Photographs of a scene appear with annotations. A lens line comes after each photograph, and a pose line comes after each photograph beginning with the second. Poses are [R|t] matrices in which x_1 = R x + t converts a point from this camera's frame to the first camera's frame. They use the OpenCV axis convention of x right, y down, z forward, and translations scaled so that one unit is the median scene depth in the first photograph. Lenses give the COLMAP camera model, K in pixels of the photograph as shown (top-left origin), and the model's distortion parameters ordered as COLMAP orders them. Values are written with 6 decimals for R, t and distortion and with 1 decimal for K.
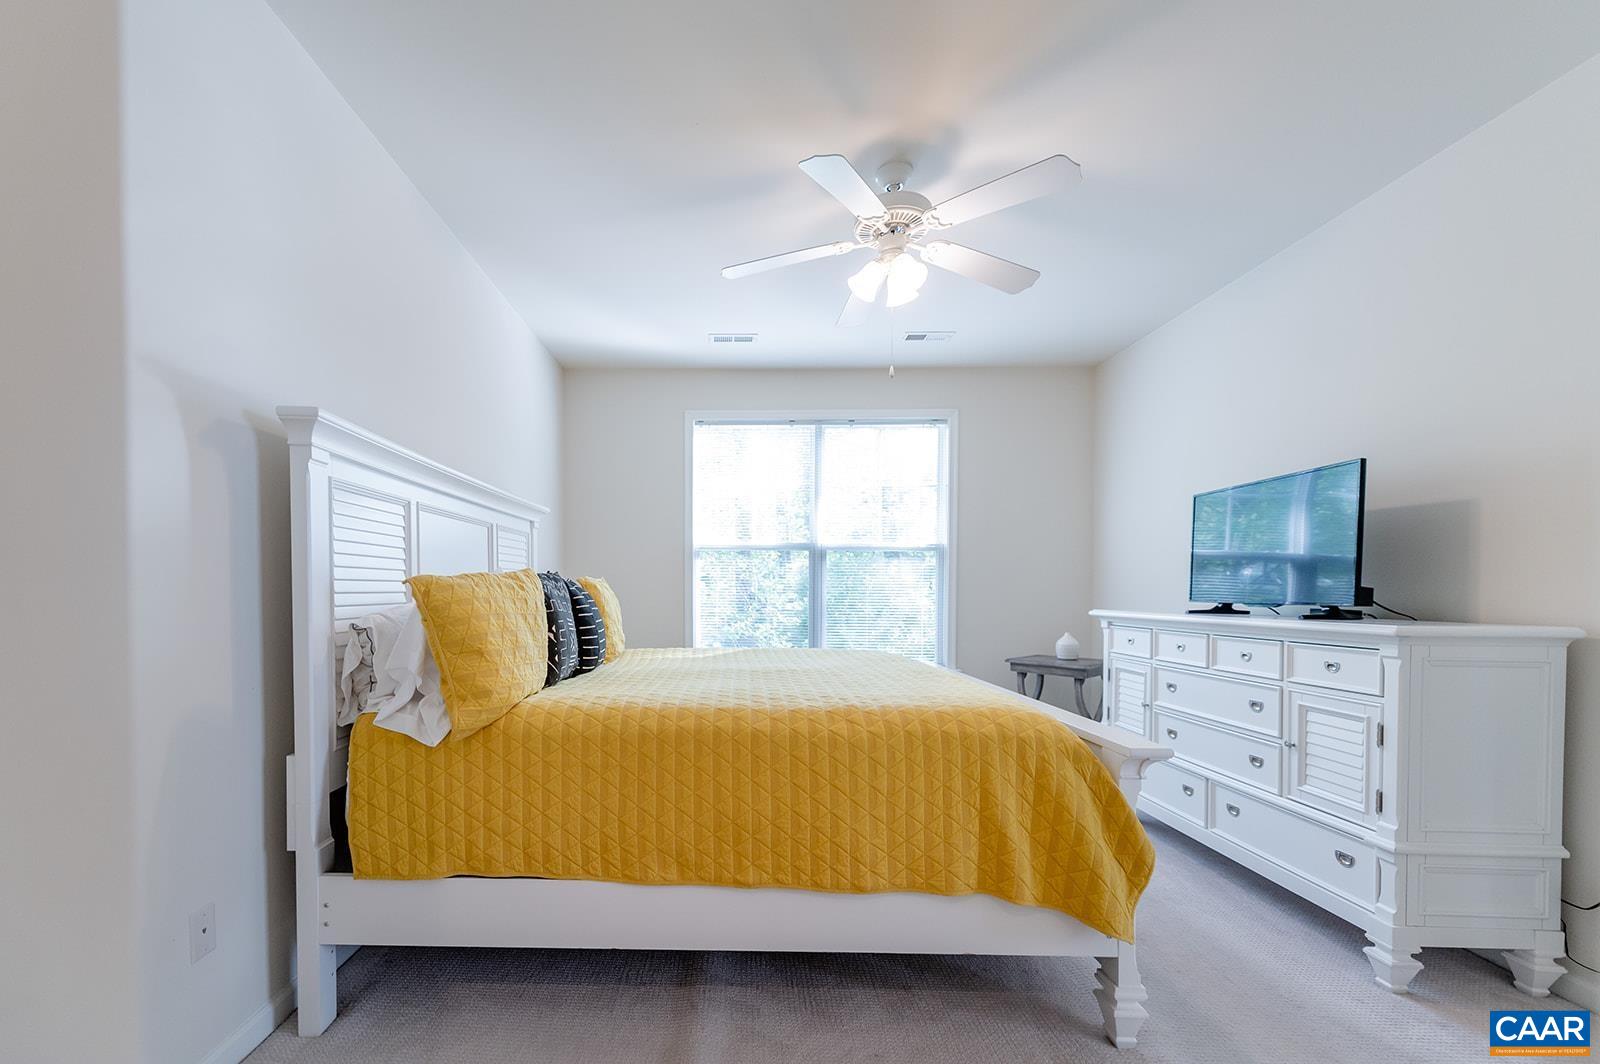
lens RADIAL K [[675.1, 0, 716.6], [0, 675.1, 603.2], [0, 0, 1]] dist [0.001561, -0.000246]
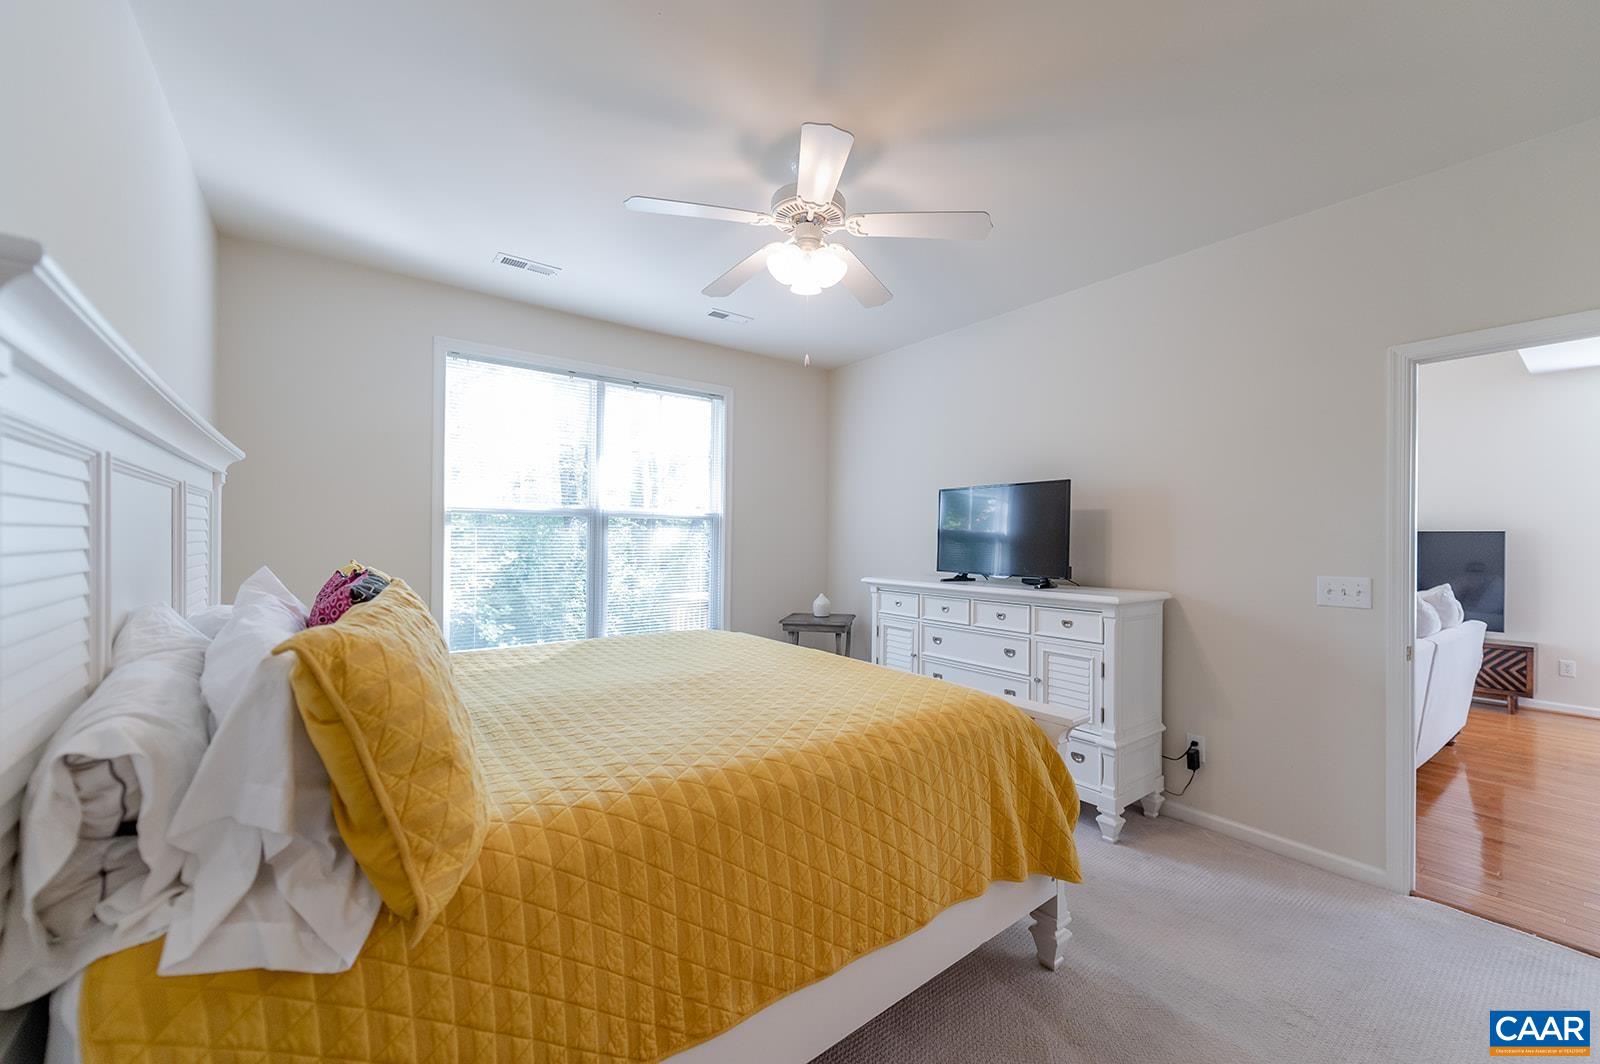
lens RADIAL K [[628.8, 0, 829.9], [0, 628.8, 534.6], [0, 0, 1]] dist [0.000627, -0.000360]
pose [[0.765042, 0.004578, 0.643964, -0.371983], [0.009128, 0.999797, -0.017952, -0.084127], [-0.643915, 0.019612, 0.764846, 0.334965]]
